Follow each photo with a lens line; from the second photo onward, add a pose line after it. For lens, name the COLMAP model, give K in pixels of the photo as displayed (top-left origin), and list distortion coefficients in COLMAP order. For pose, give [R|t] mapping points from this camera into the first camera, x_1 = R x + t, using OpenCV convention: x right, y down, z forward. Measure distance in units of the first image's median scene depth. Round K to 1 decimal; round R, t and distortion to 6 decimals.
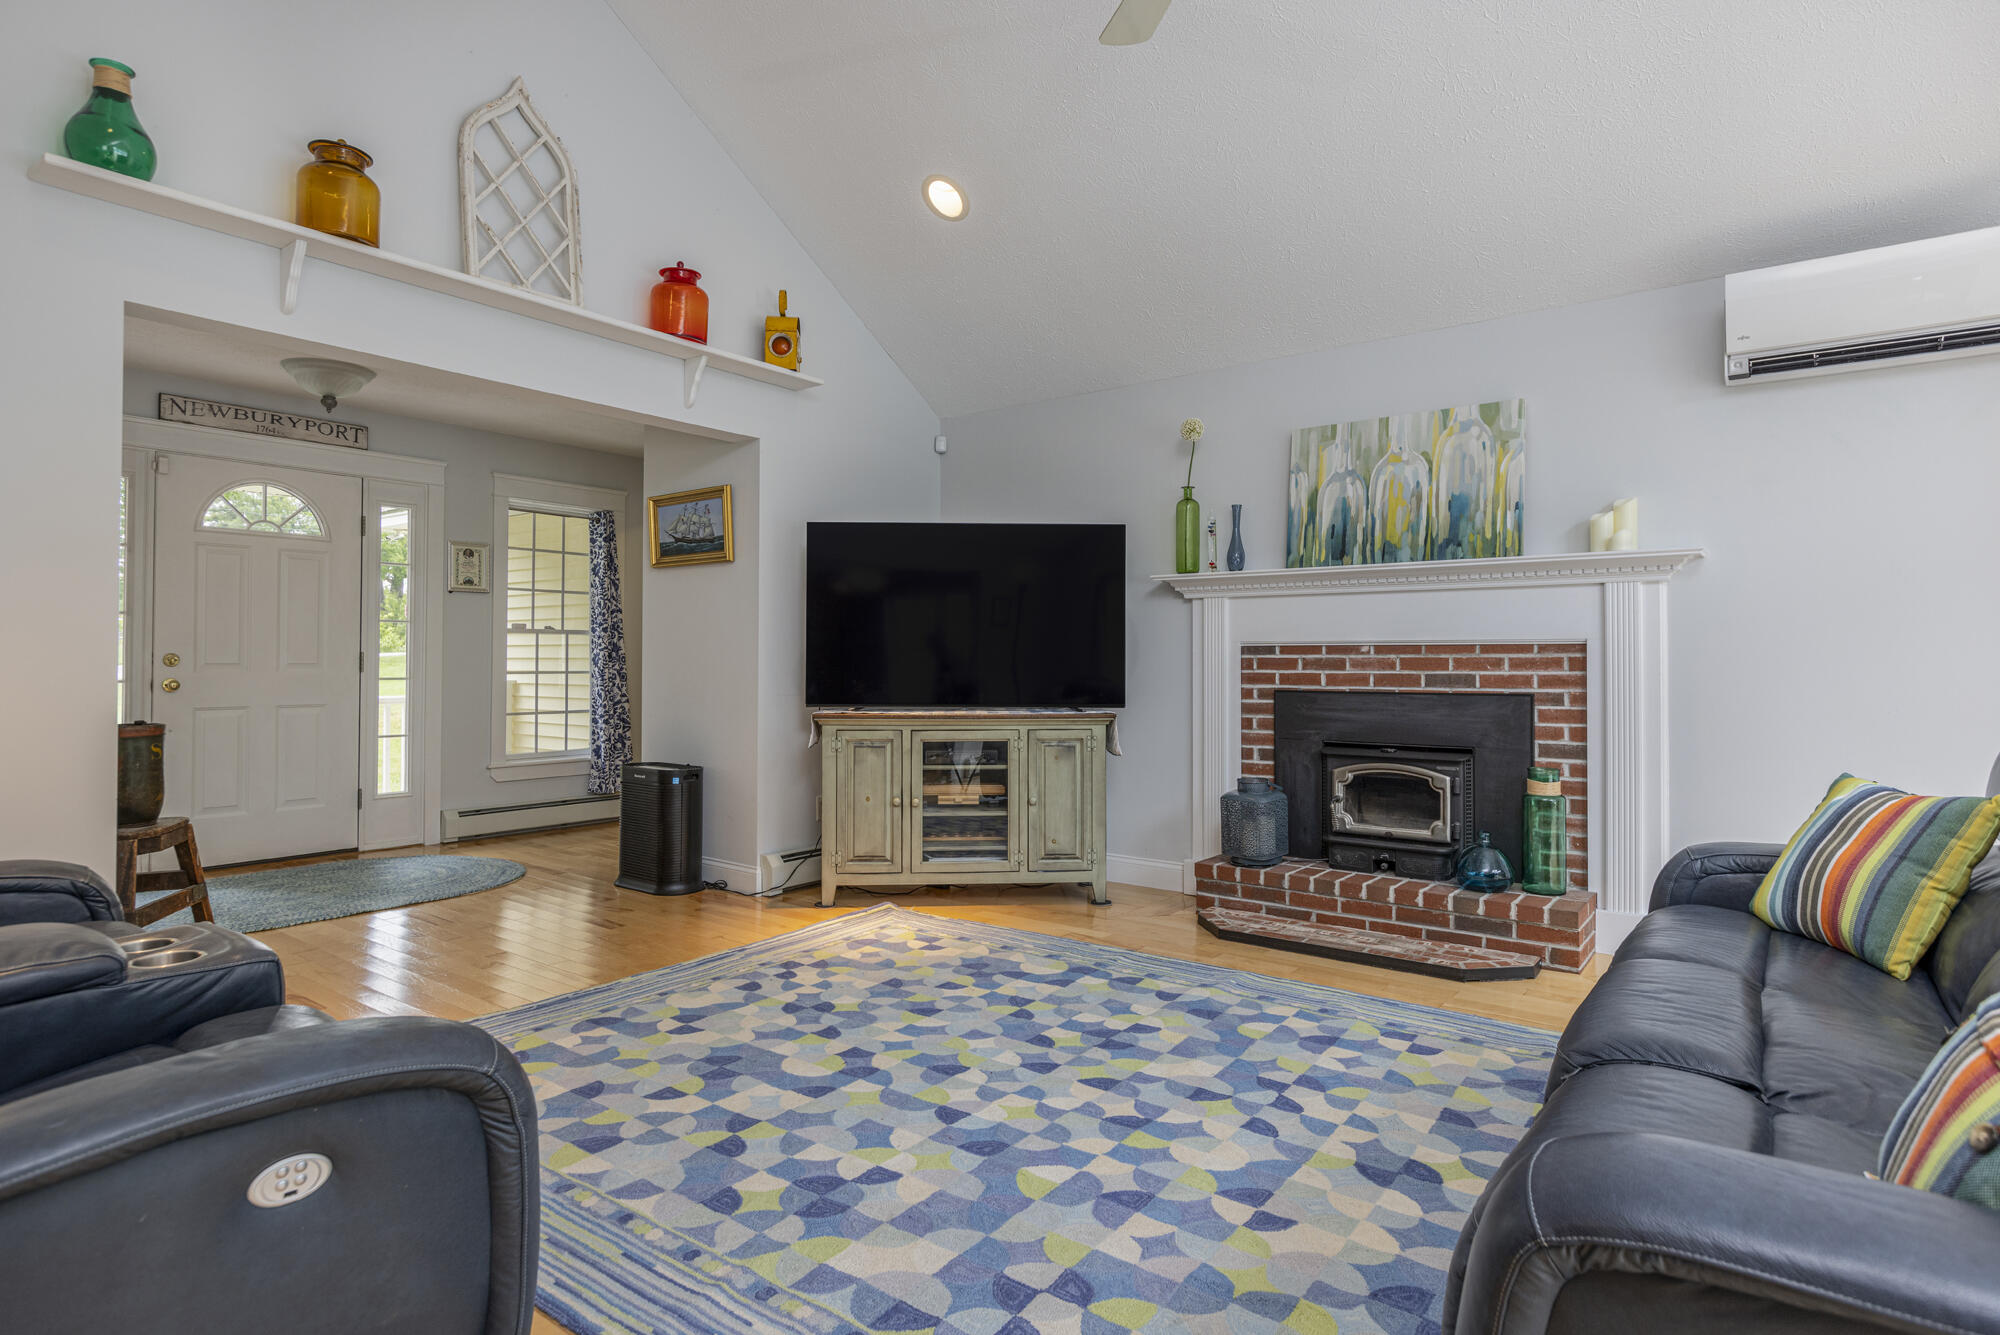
lens RADIAL K [[1066.1, 0, 998.8], [0, 1066.1, 658.0], [0, 0, 1]] dist [0.003637, -0.005369]
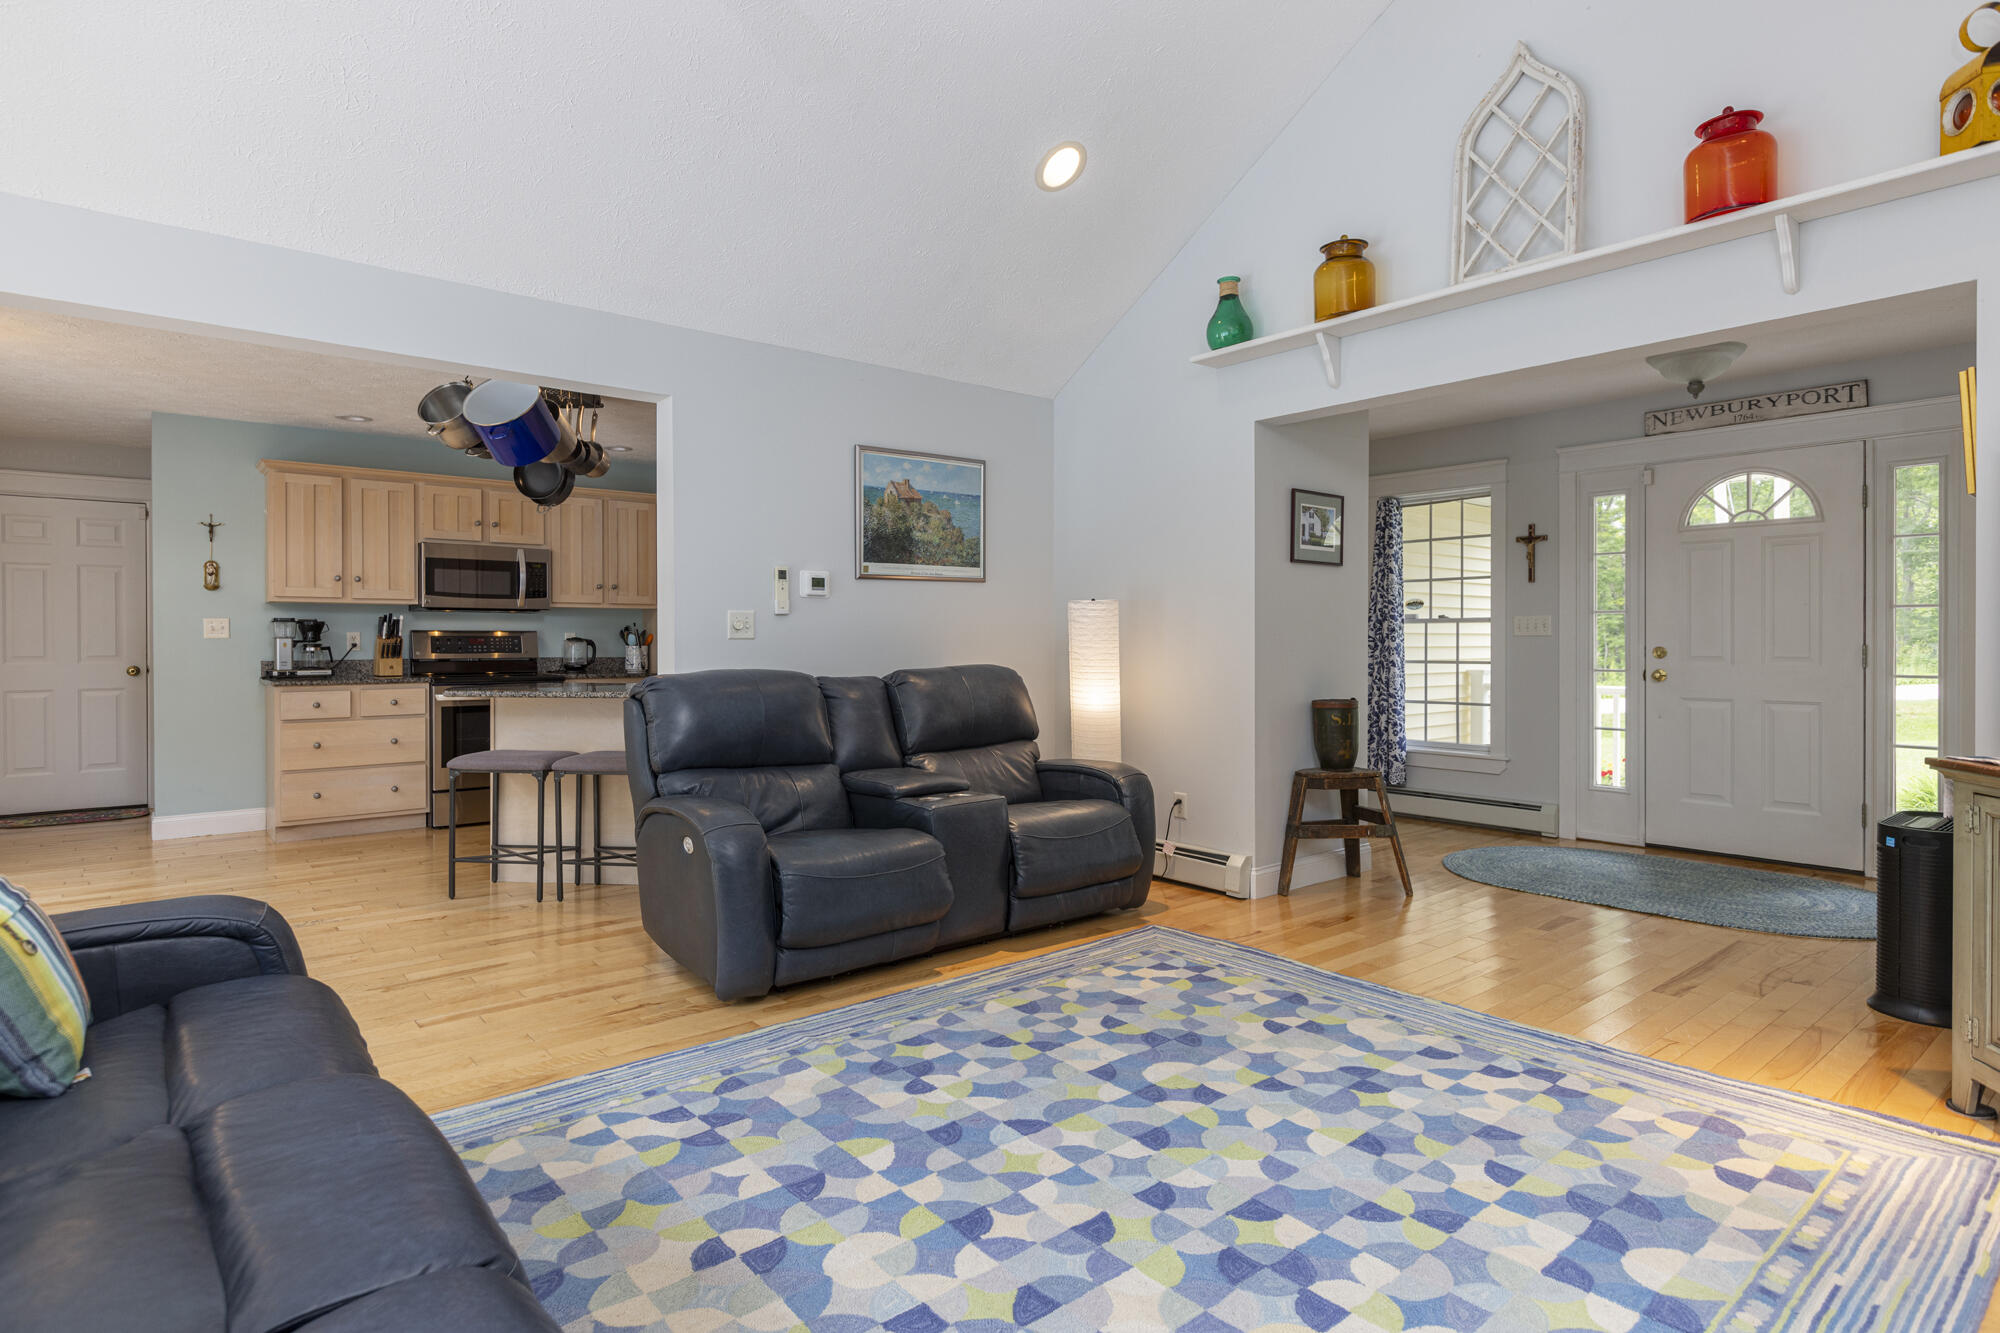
lens RADIAL K [[1066.1, 0, 987.0], [0, 1066.1, 634.4], [0, 0, 1]] dist [0.003637, -0.005369]
pose [[-0.243772, -0.009483, -0.969786, 0.763887], [0.002128, 0.999945, -0.010313, -0.011401], [0.969830, -0.004578, -0.243738, 1.001016]]
